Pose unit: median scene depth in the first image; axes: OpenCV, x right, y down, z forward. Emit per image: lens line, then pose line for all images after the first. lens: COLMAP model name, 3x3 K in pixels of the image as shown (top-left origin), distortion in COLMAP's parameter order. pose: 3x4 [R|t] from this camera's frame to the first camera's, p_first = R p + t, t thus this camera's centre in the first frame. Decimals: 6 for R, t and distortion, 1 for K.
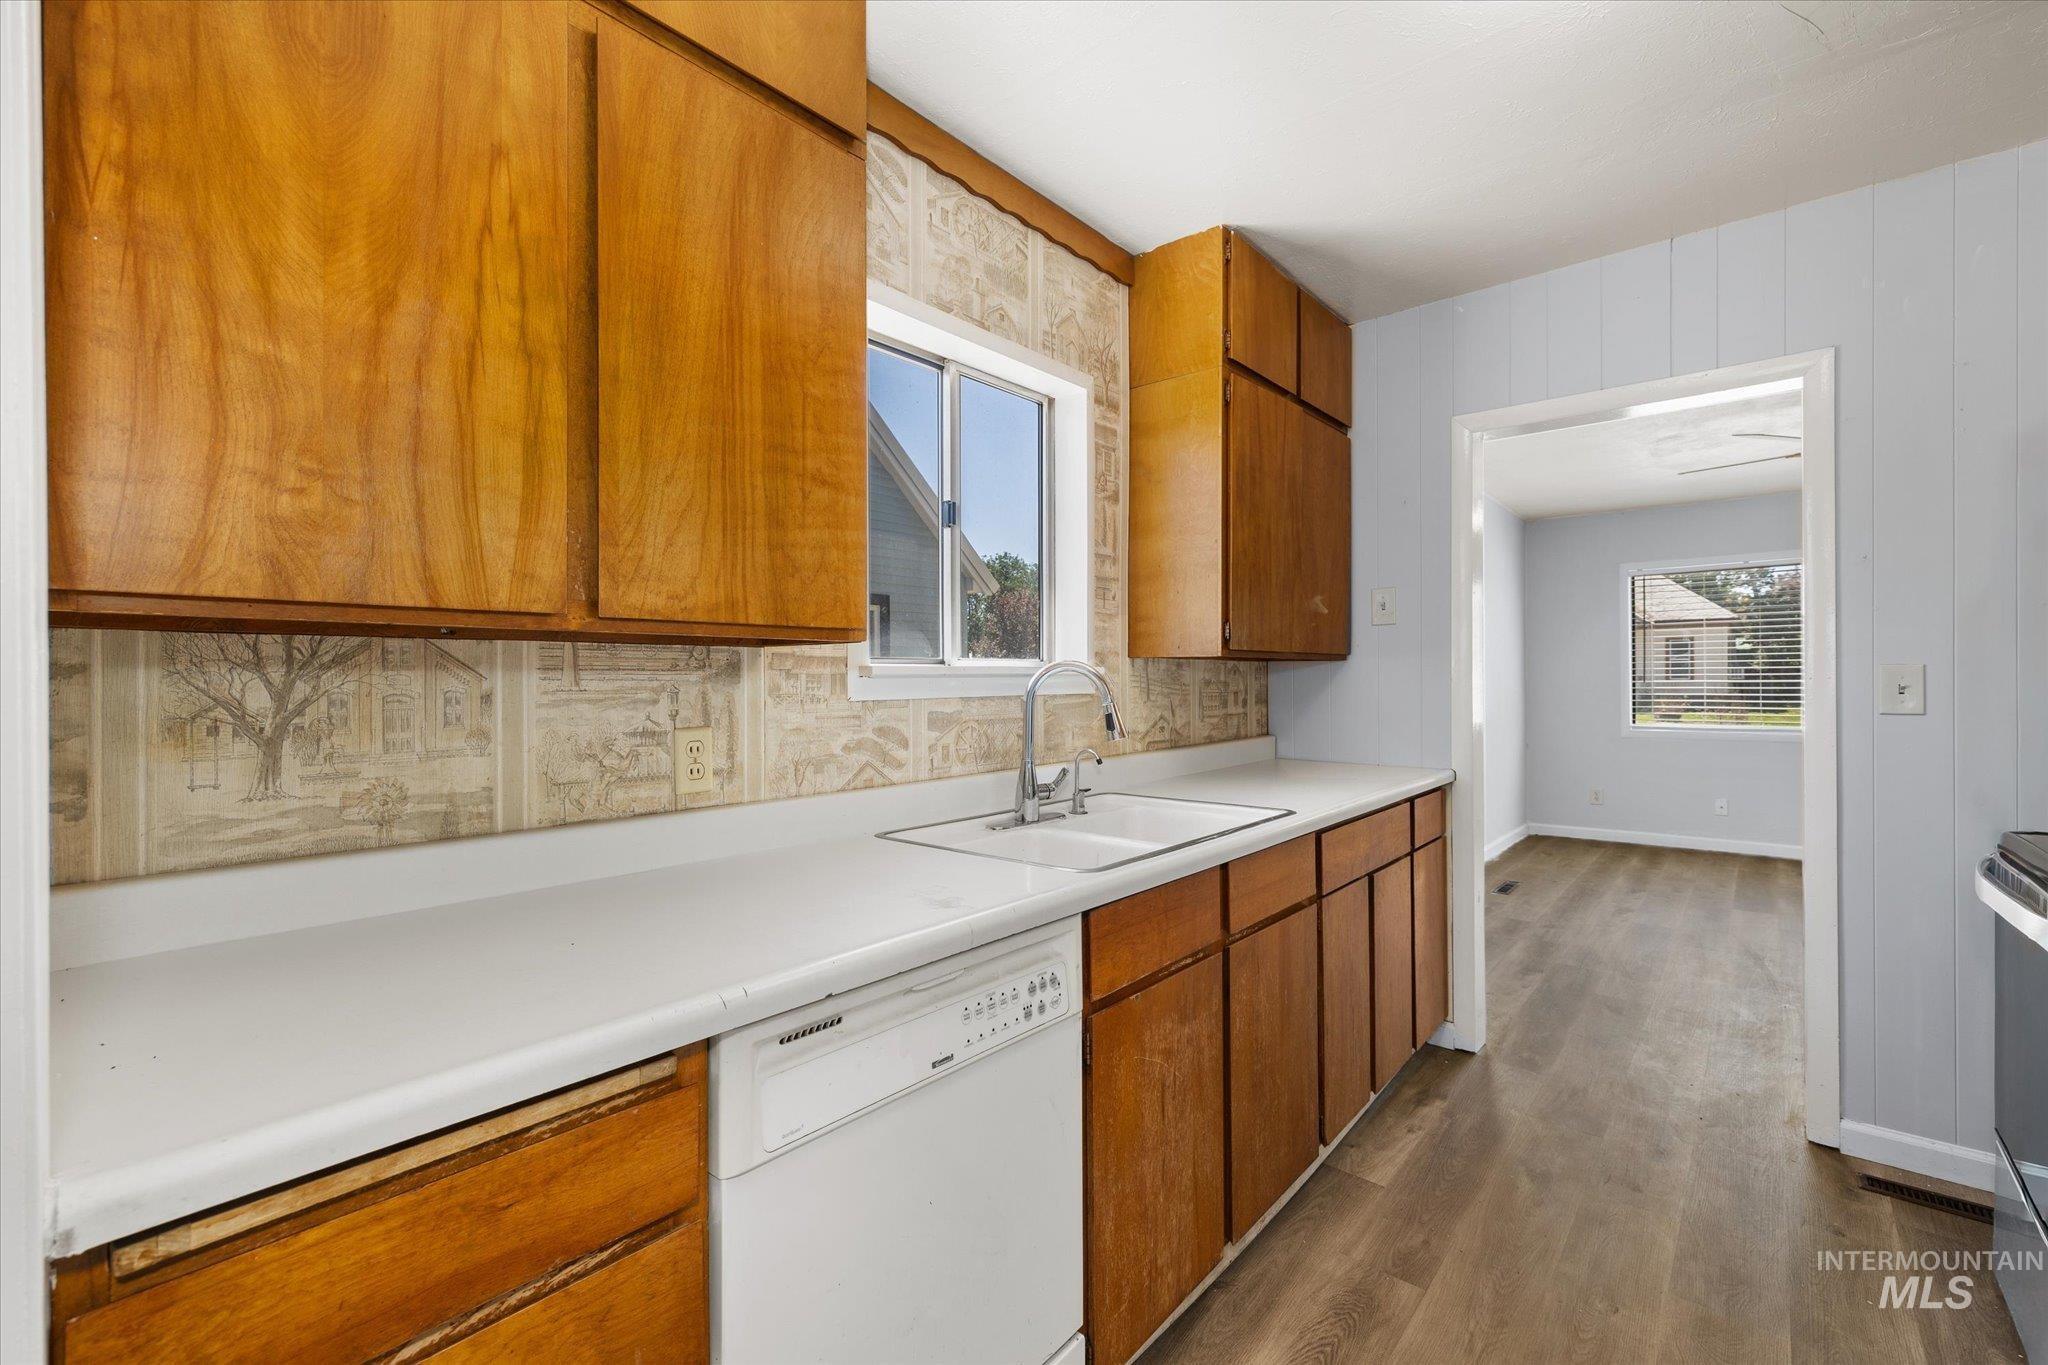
lens RADIAL K [[879.7, 0, 1017.4], [0, 879.7, 675.1], [0, 0, 1]] dist [-0.004532, 0.000077]
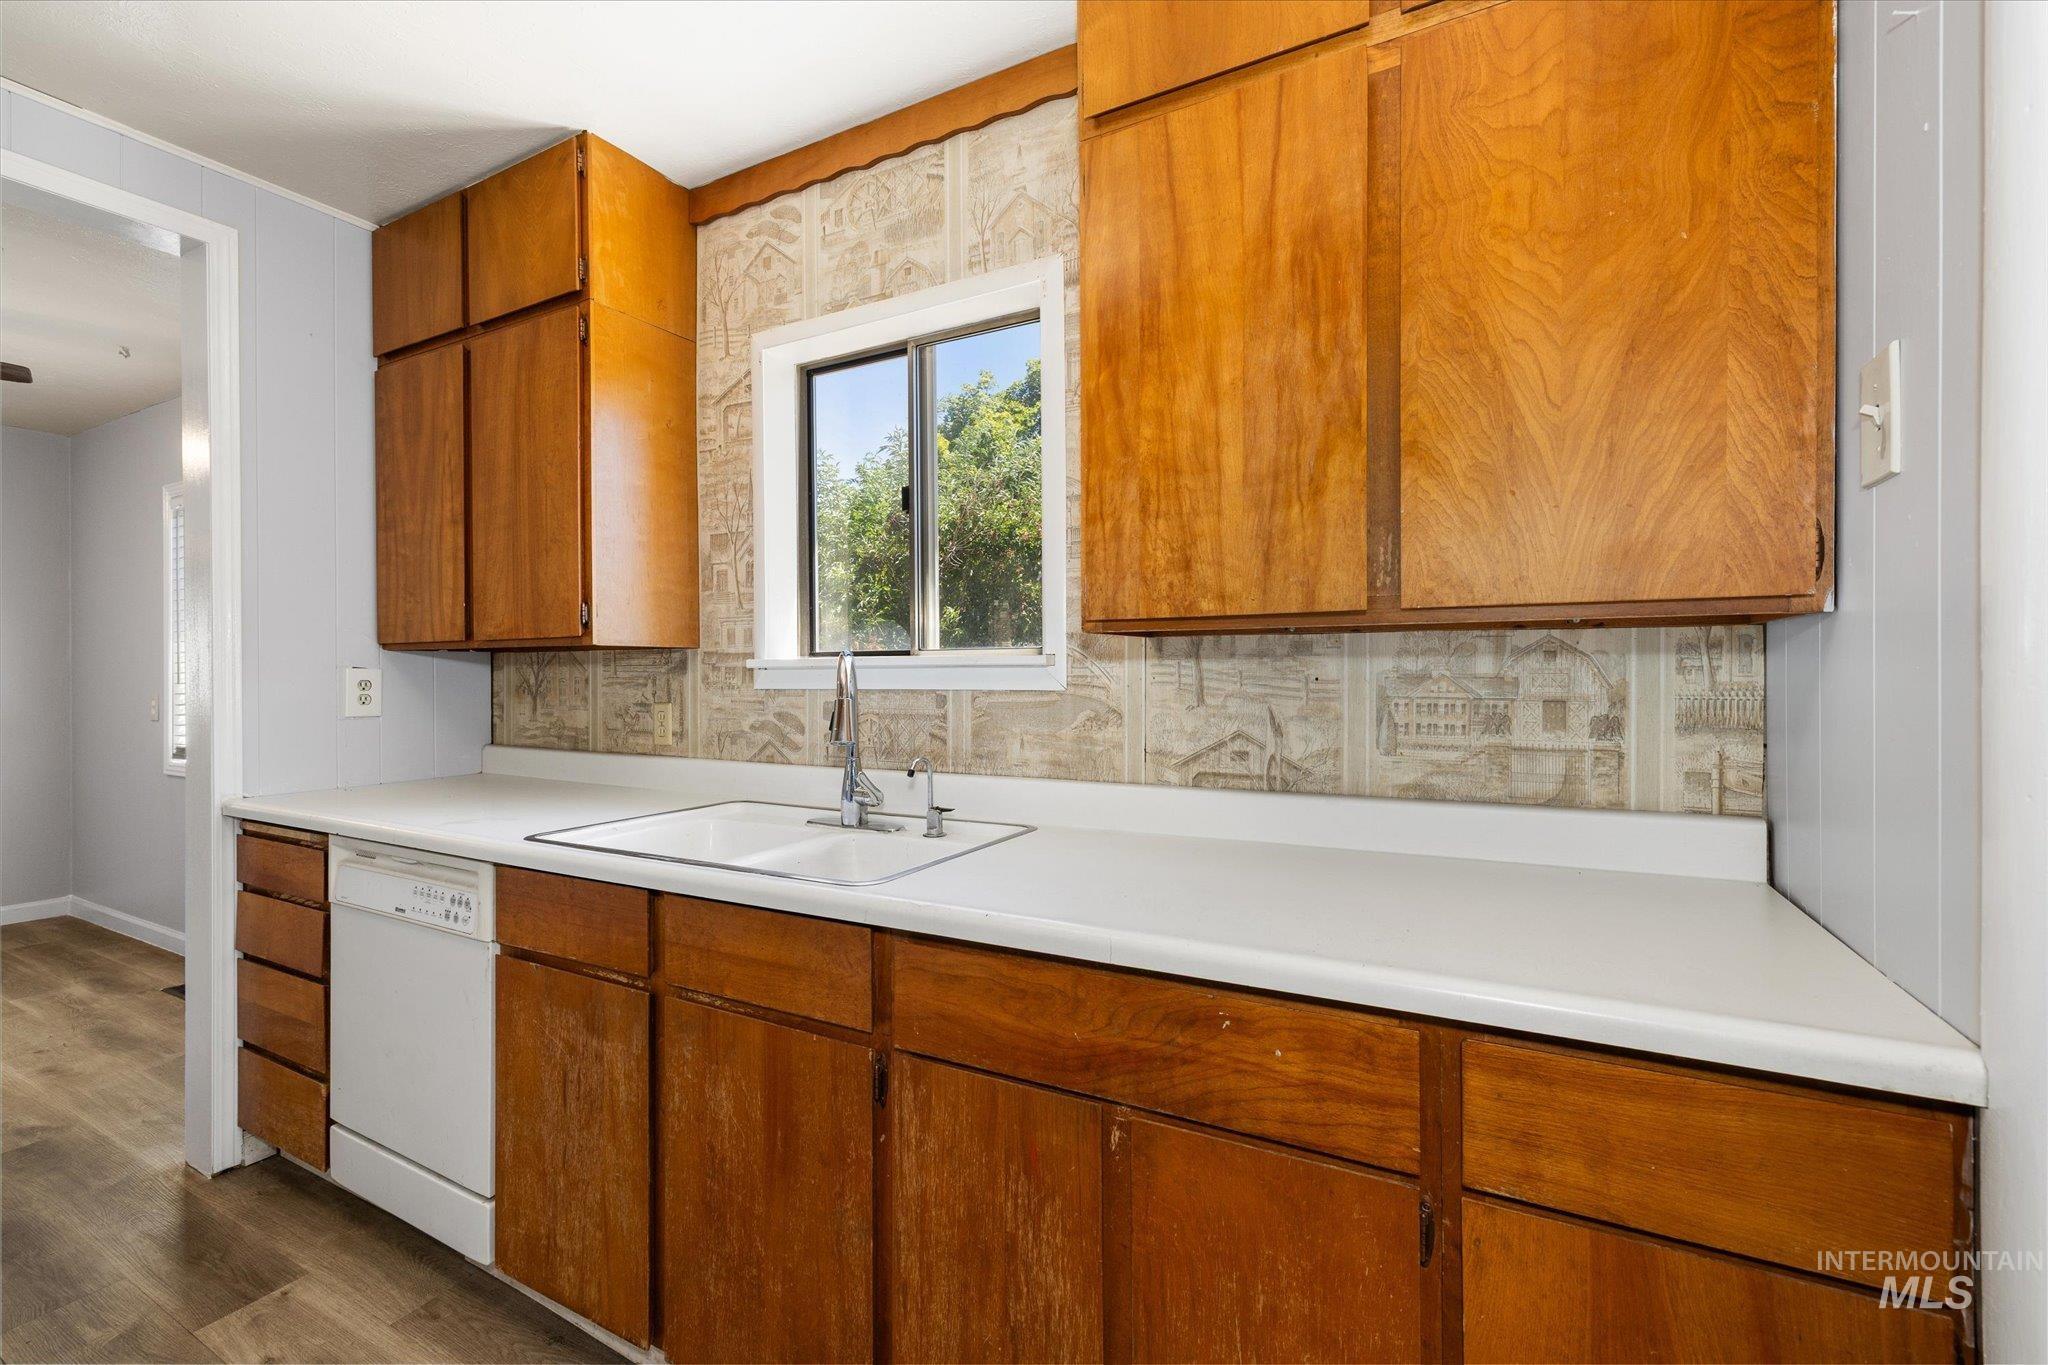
lens RADIAL K [[865.7, 0, 1017.6], [0, 865.7, 670.2], [0, 0, 1]] dist [0.001583, 0.001696]
pose [[0.206895, 0.005113, -0.978350, 1.092667], [0.008399, 0.999940, 0.007002, -0.001794], [0.978327, -0.009666, 0.206840, 1.143273]]
